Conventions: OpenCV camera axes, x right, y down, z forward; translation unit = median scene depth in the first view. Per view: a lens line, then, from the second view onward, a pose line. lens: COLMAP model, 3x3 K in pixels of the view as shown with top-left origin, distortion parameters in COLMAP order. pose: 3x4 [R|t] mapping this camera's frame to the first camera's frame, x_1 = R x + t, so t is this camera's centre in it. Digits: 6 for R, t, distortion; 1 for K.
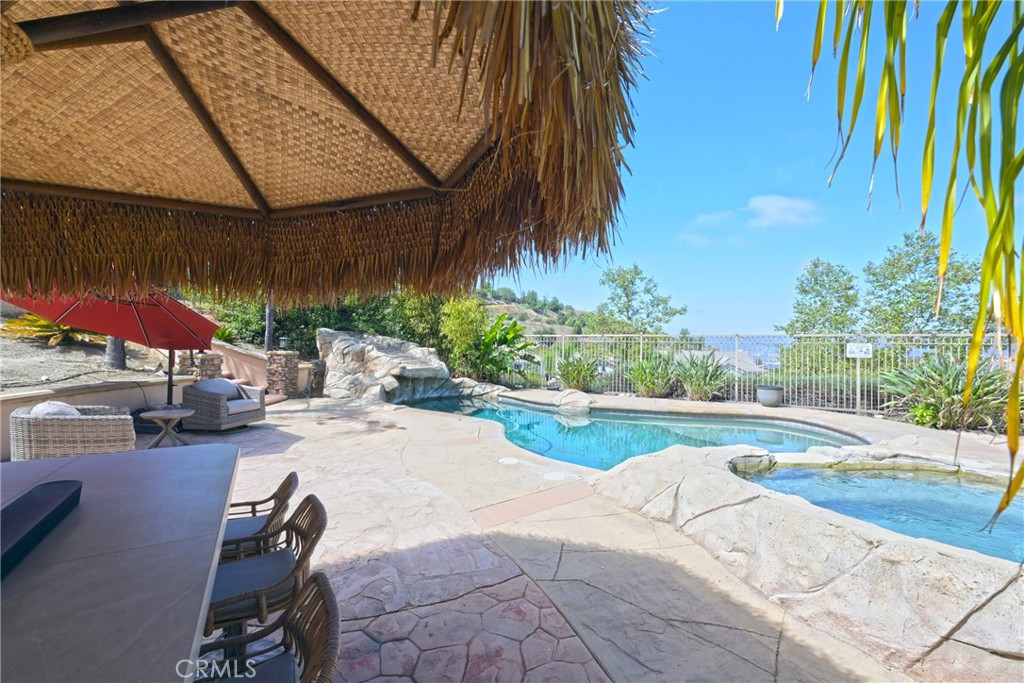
lens RADIAL K [[402.8, 0, 508.0], [0, 402.8, 338.5], [0, 0, 1]] dist [-0.000623, 0.001374]
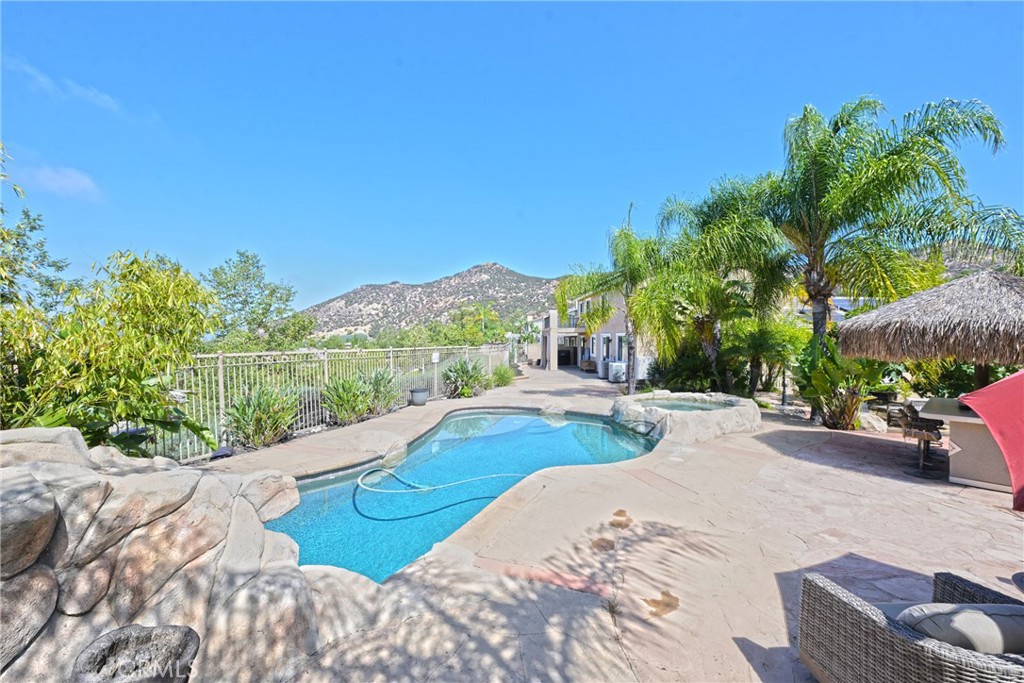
lens RADIAL K [[402.8, 0, 510.6], [0, 402.8, 340.0], [0, 0, 1]] dist [-0.000623, 0.001374]
pose [[-0.169126, -0.012181, 0.985519, -0.615957], [-0.013417, 0.999859, 0.010056, -0.052015], [-0.985503, -0.011522, -0.169266, 0.863210]]
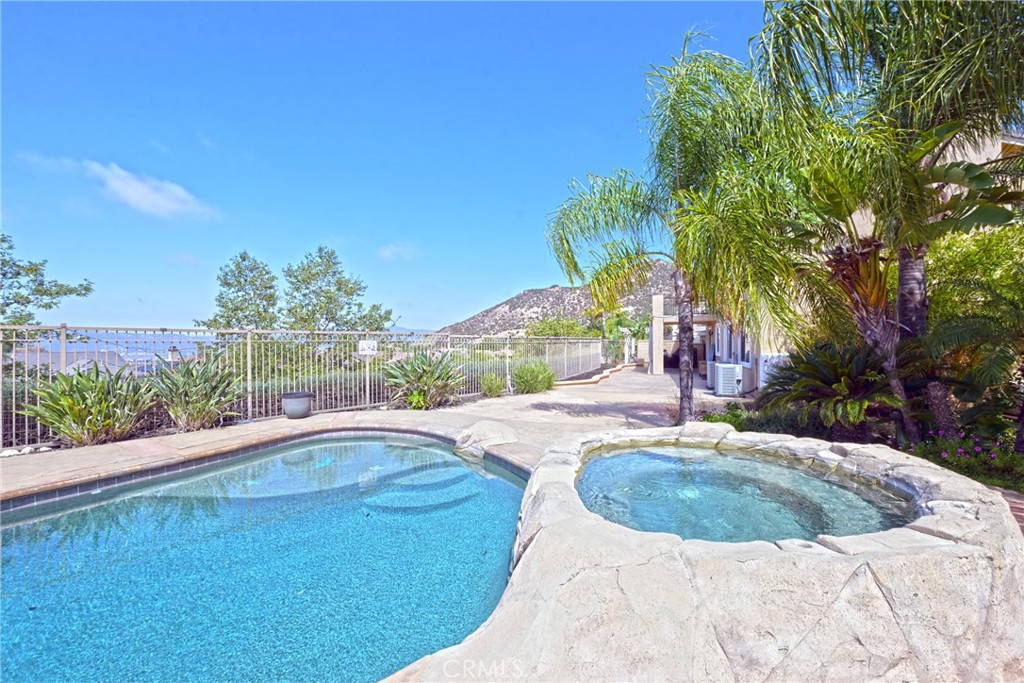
lens RADIAL K [[402.8, 0, 510.2], [0, 402.8, 342.5], [0, 0, 1]] dist [-0.000623, 0.001374]
pose [[0.226954, -0.012327, 0.973827, -0.045946], [-0.006547, 0.999878, 0.014183, -0.000208], [-0.973883, -0.009594, 0.226846, 0.341930]]
